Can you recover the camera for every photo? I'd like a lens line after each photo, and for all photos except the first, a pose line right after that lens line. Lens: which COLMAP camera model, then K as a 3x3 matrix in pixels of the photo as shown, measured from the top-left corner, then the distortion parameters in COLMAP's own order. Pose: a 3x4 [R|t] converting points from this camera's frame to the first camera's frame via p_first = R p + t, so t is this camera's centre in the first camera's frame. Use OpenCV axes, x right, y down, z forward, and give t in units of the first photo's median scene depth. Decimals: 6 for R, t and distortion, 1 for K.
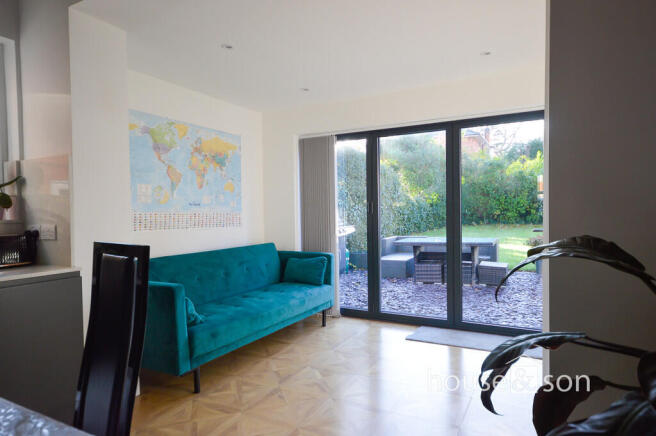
lens RADIAL K [[398.7, 0, 328.0], [0, 398.7, 218.0], [0, 0, 1]] dist [0.001157, 0.000271]
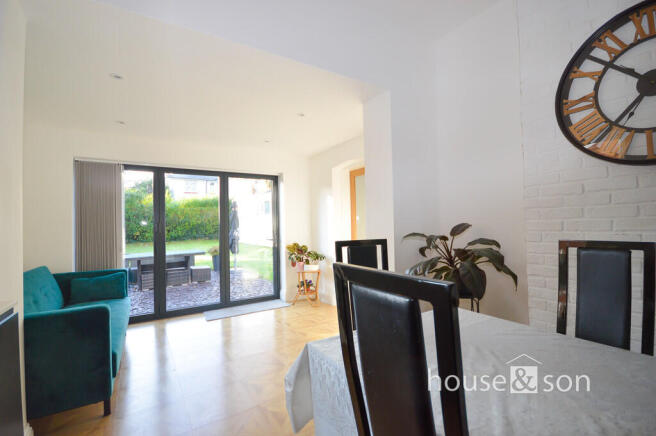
lens RADIAL K [[292.0, 0, 328.0], [0, 292.0, 218.0], [0, 0, 1]] dist [0.003337, 0.000092]
pose [[0.480838, 0.028112, 0.876359, -0.307989], [0.030657, 0.998336, -0.048846, 0.002952], [-0.876273, 0.050354, 0.479176, 0.068473]]
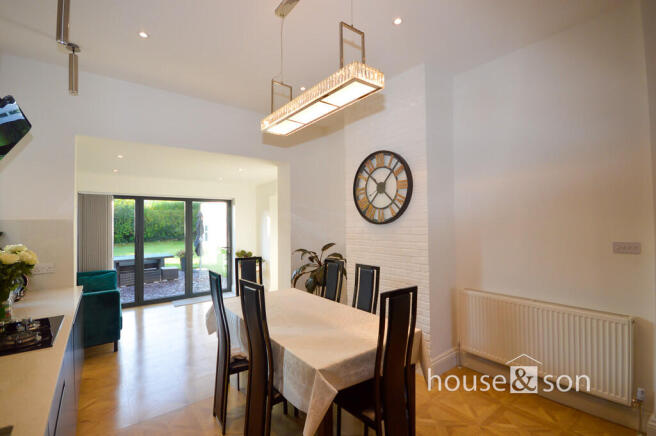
lens RADIAL K [[292.0, 0, 328.0], [0, 292.0, 218.0], [0, 0, 1]] dist [0.003337, 0.000092]
pose [[0.403654, 0.031221, 0.914379, -0.505218], [0.021684, 0.998810, -0.043677, -0.033980], [-0.914655, 0.037457, 0.402497, -0.181357]]
